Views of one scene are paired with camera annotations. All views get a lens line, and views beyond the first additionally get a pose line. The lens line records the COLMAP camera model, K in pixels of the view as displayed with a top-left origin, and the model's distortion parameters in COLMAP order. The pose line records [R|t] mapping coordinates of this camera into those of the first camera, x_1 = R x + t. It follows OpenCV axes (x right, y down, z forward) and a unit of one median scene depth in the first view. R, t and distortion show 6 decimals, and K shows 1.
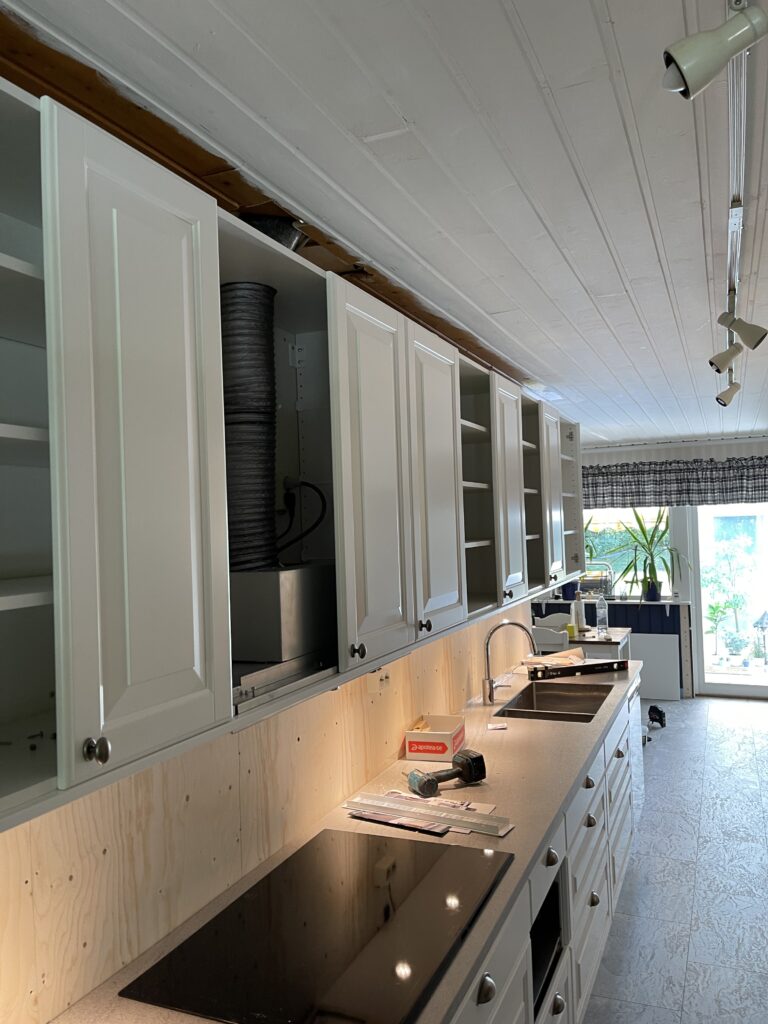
lens RADIAL K [[773.1, 0, 384.0], [0, 773.1, 512.0], [0, 0, 1]] dist [0.043491, -0.072488]
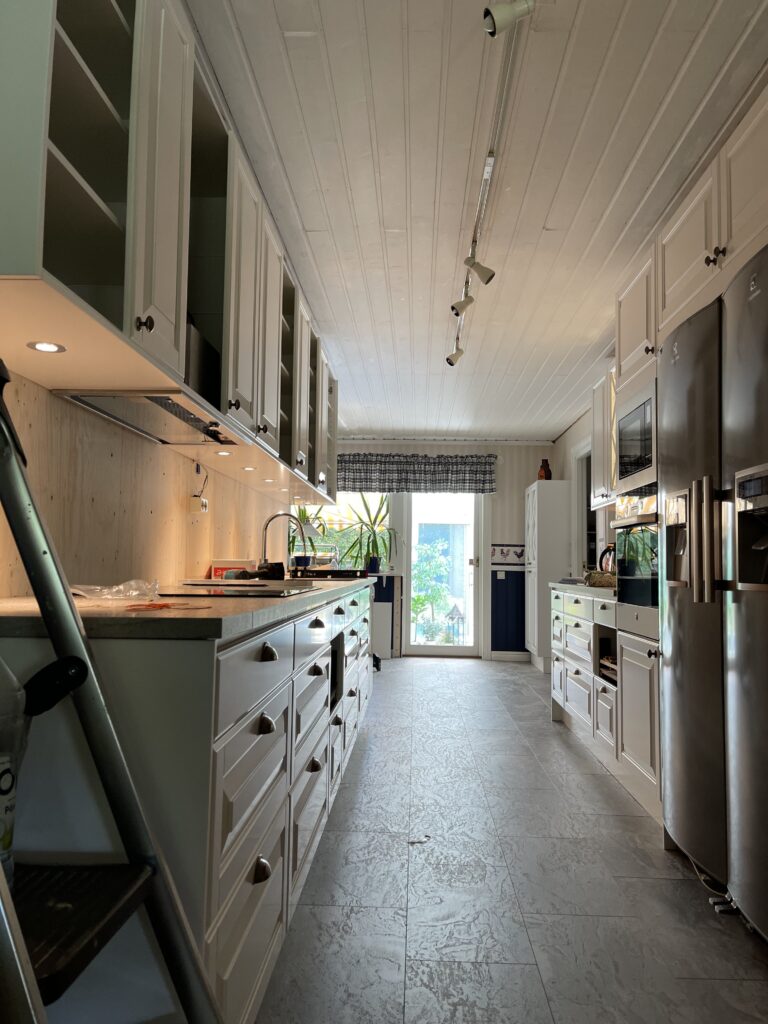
lens RADIAL K [[773.1, 0, 384.0], [0, 773.1, 512.0], [0, 0, 1]] dist [0.043491, -0.072488]
pose [[0.929989, 0.075294, 0.359793, -0.062072], [-0.054574, 0.996231, -0.067420, 0.104634], [-0.363513, 0.043065, 0.930593, -0.085240]]
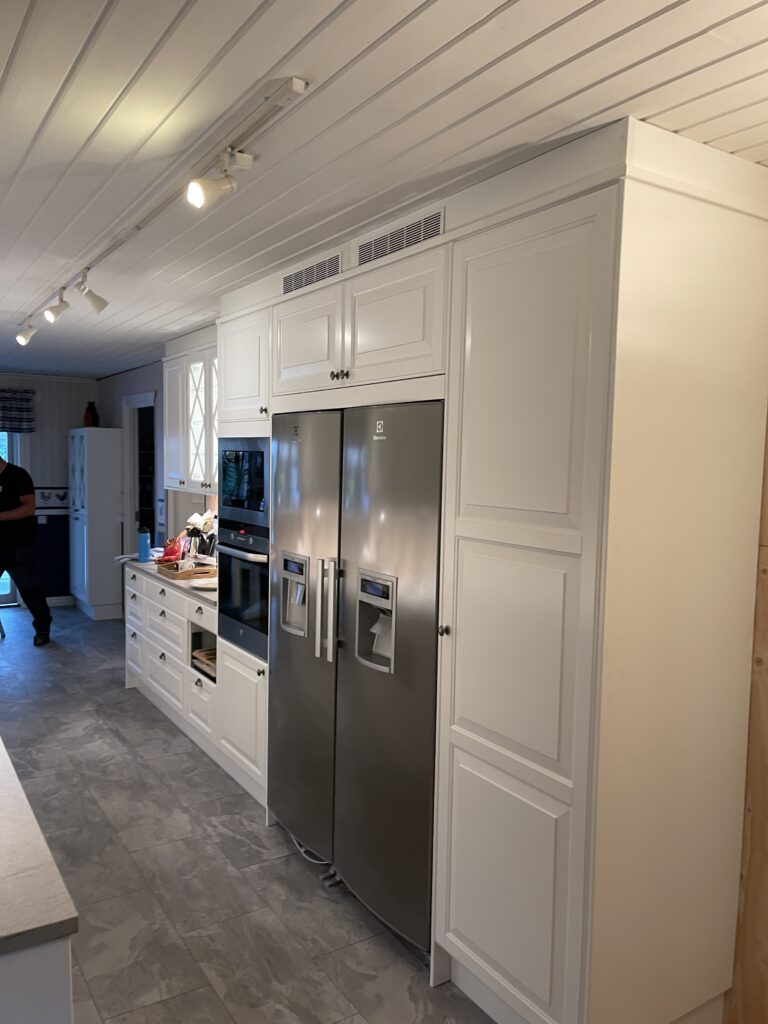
lens RADIAL K [[773.1, 0, 384.0], [0, 773.1, 512.0], [0, 0, 1]] dist [0.043491, -0.072488]
pose [[0.544226, -0.017274, 0.838761, -0.138809], [-0.050409, 0.997308, 0.053247, 0.015007], [-0.837423, -0.071260, 0.541890, -0.070911]]
